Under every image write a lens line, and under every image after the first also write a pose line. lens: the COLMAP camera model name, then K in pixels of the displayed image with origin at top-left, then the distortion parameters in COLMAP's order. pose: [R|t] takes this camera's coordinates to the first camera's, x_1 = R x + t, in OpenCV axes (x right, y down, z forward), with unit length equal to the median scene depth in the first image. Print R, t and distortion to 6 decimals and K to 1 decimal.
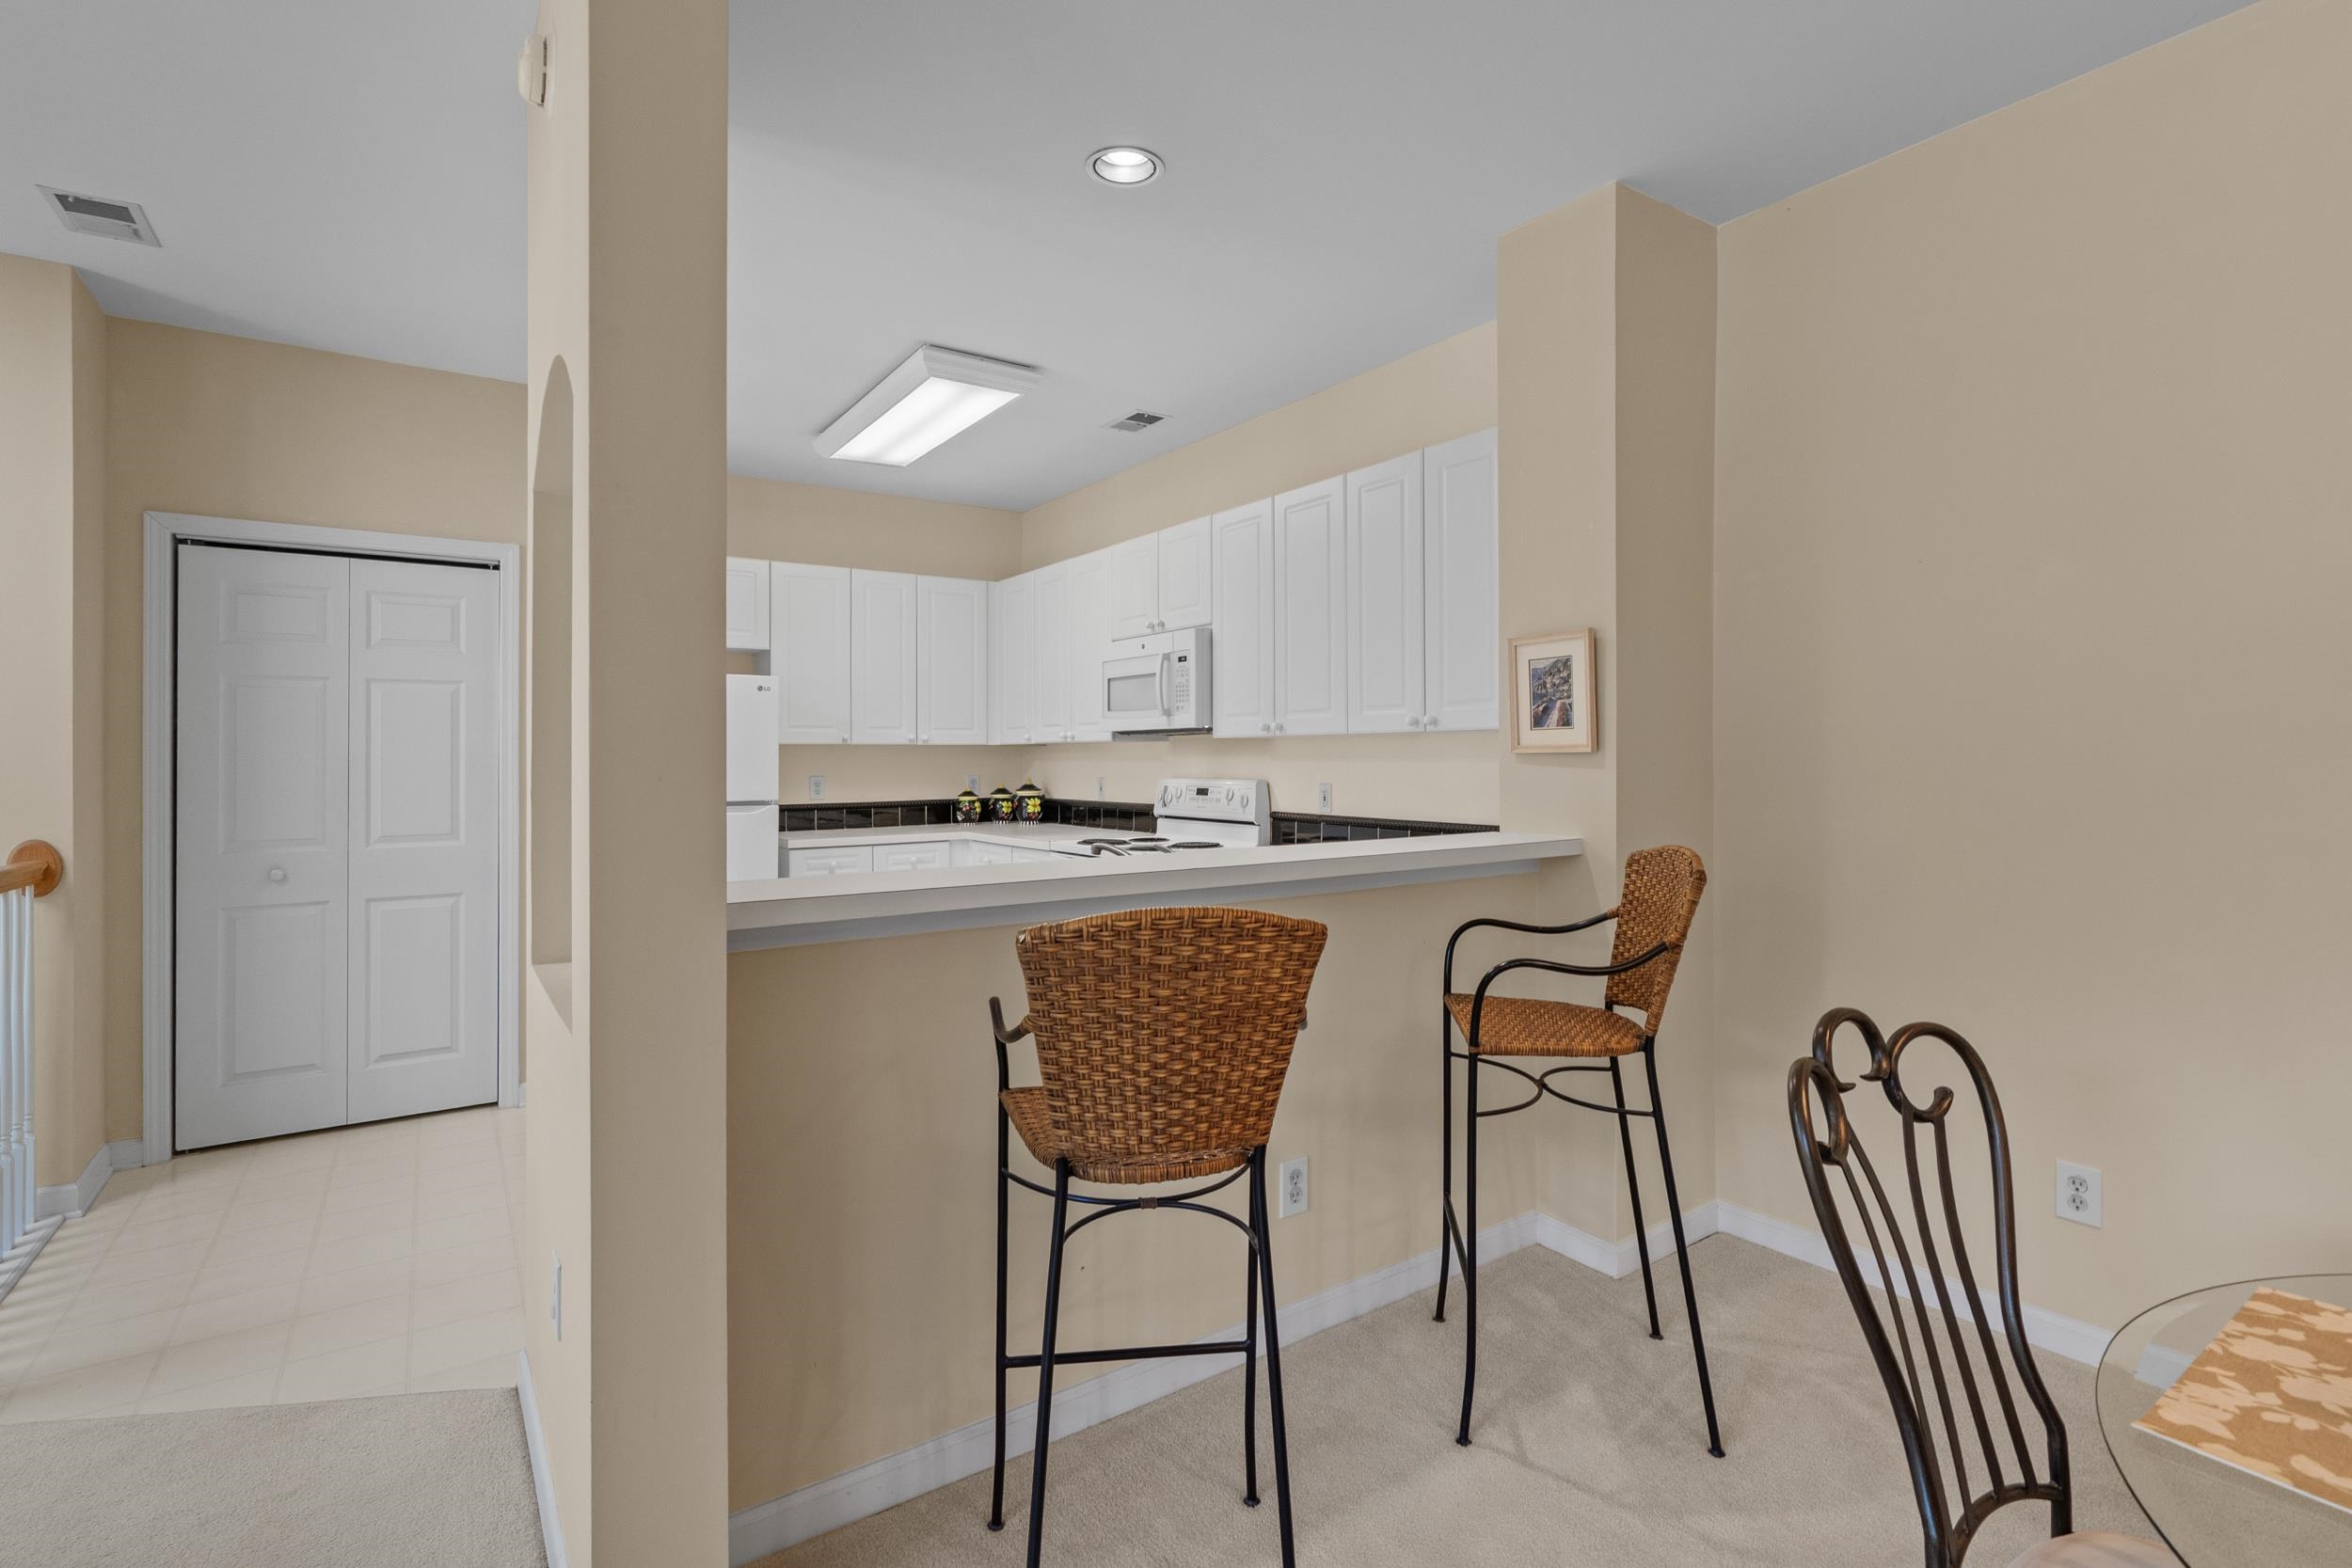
lens RADIAL K [[1083.6, 0, 1155.6], [0, 1083.6, 766.0], [0, 0, 1]] dist [-0.005933, 0.001237]
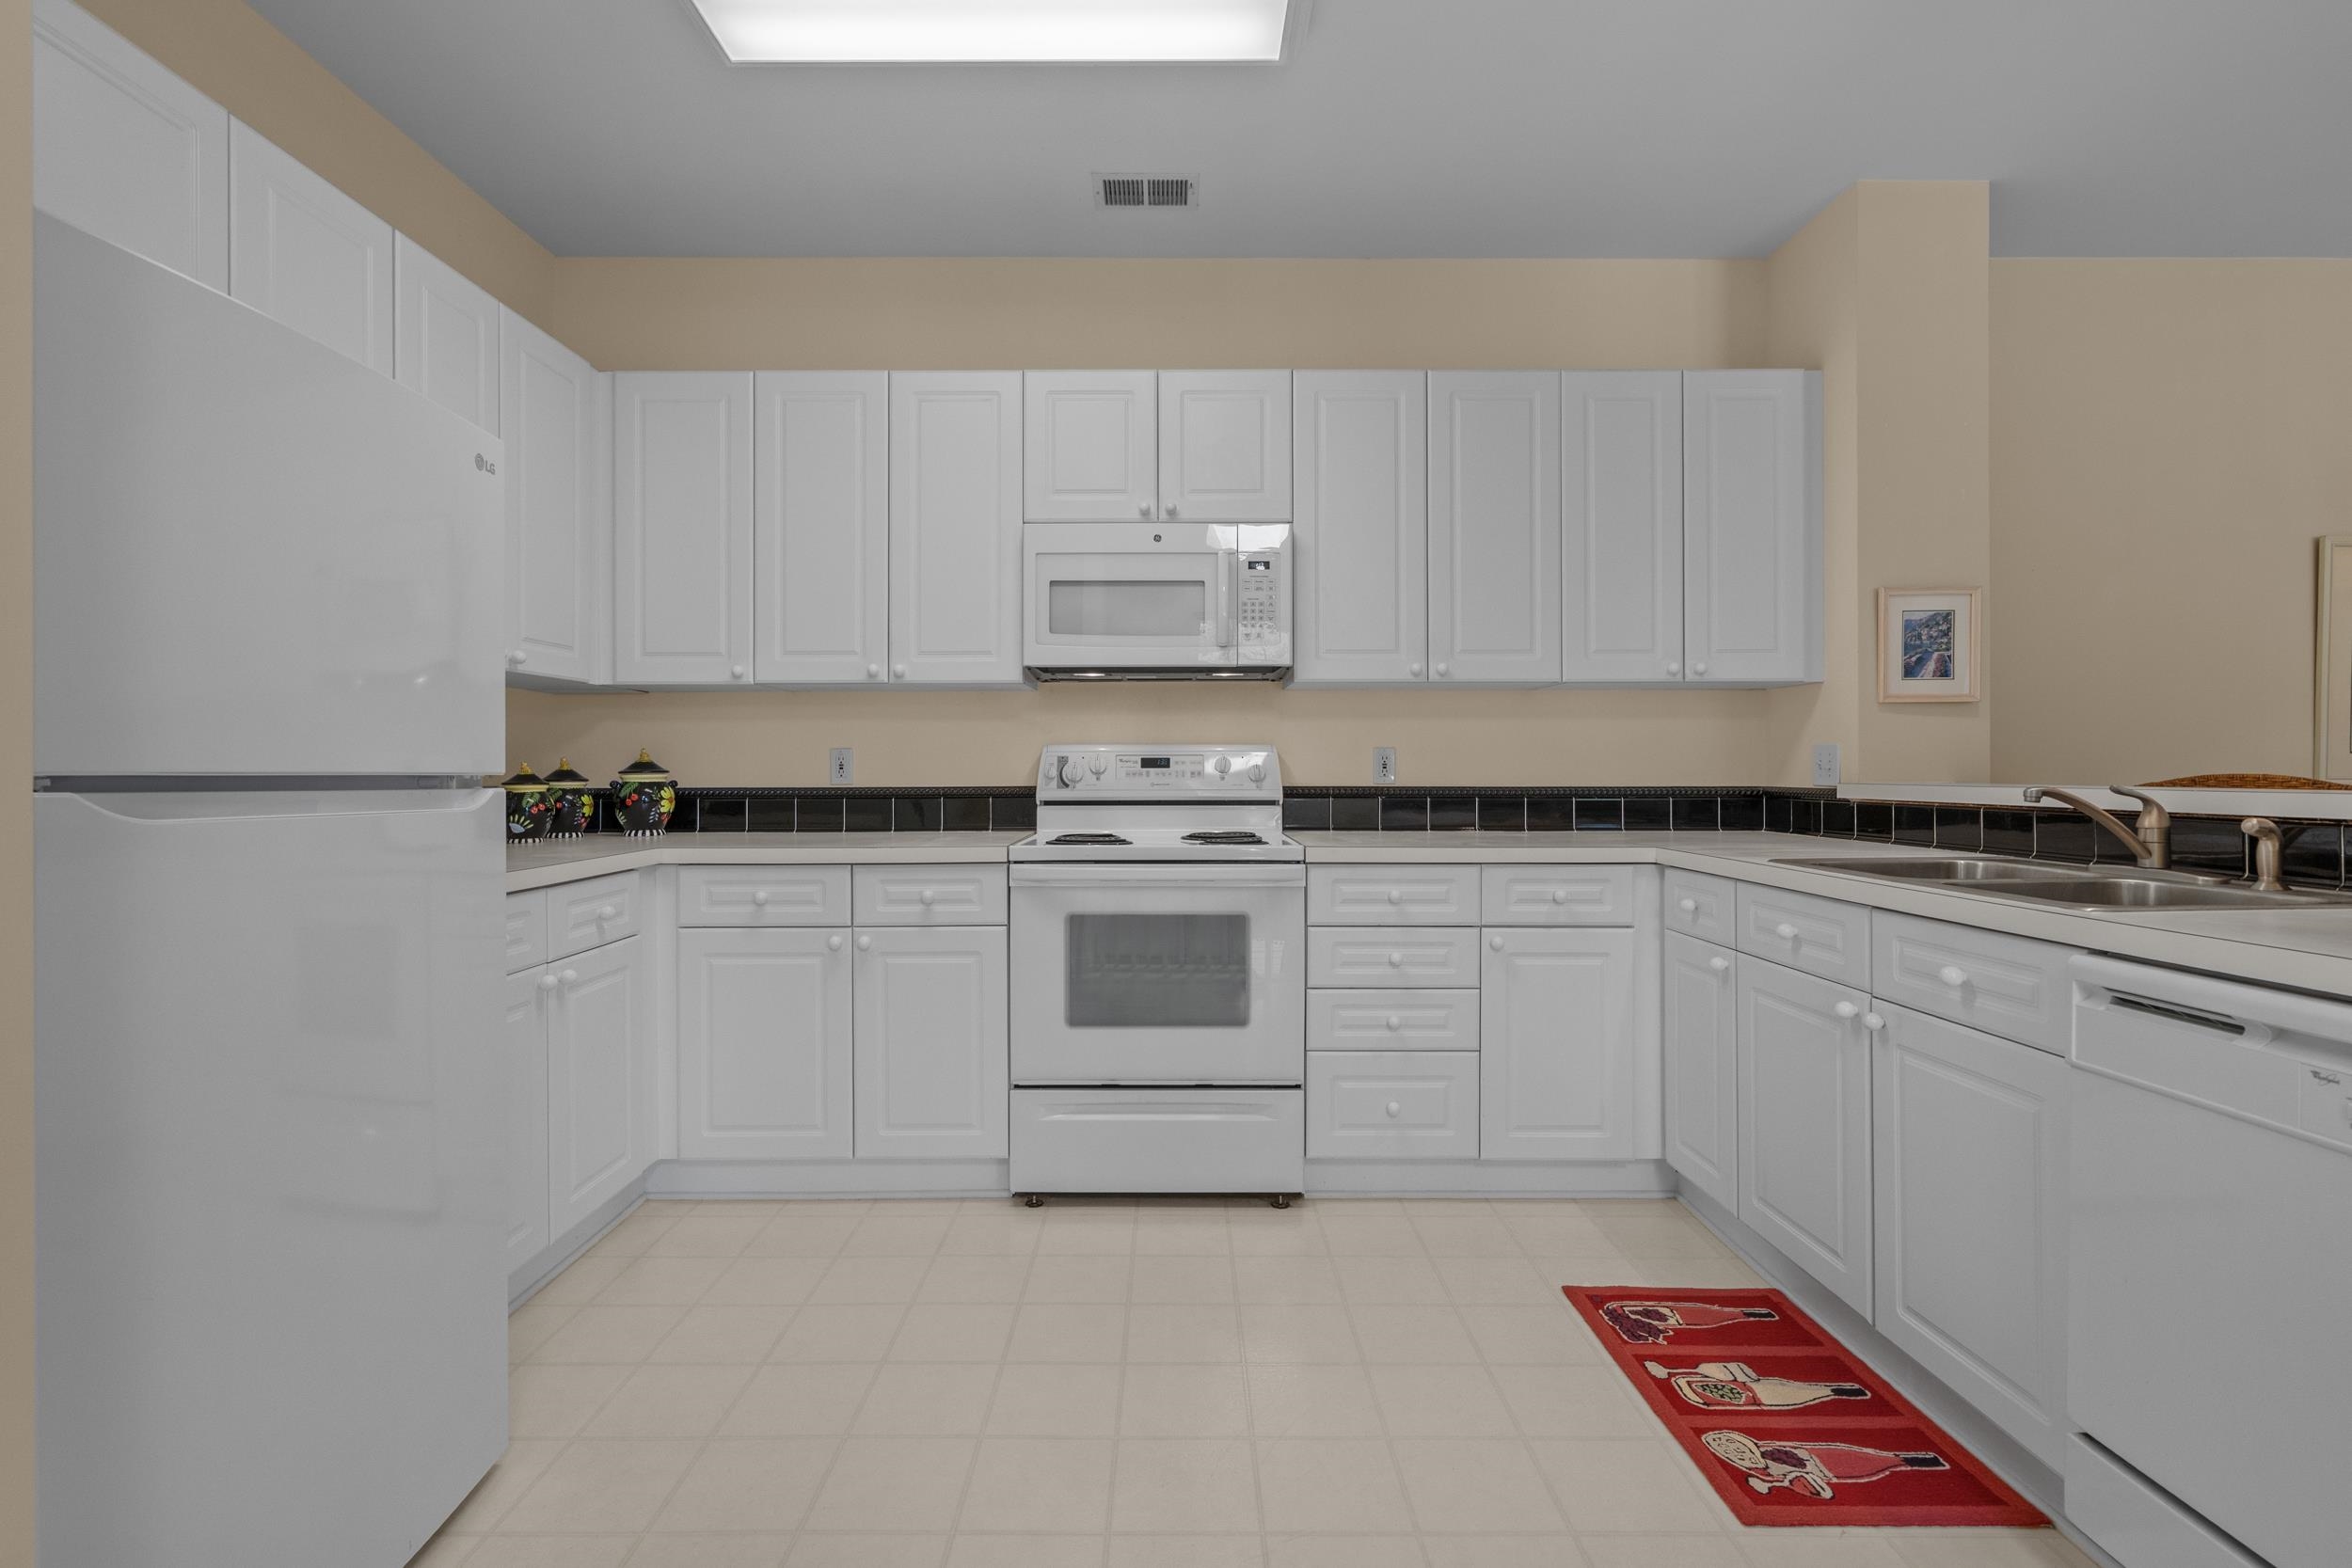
lens RADIAL K [[1083.6, 0, 1168.6], [0, 1083.6, 776.5], [0, 0, 1]] dist [-0.005933, 0.001237]
pose [[0.555496, -0.001256, 0.831518, -0.867787], [0.005061, 0.999985, -0.001870, 0.055319], [-0.831504, 0.005247, 0.555495, 0.990344]]
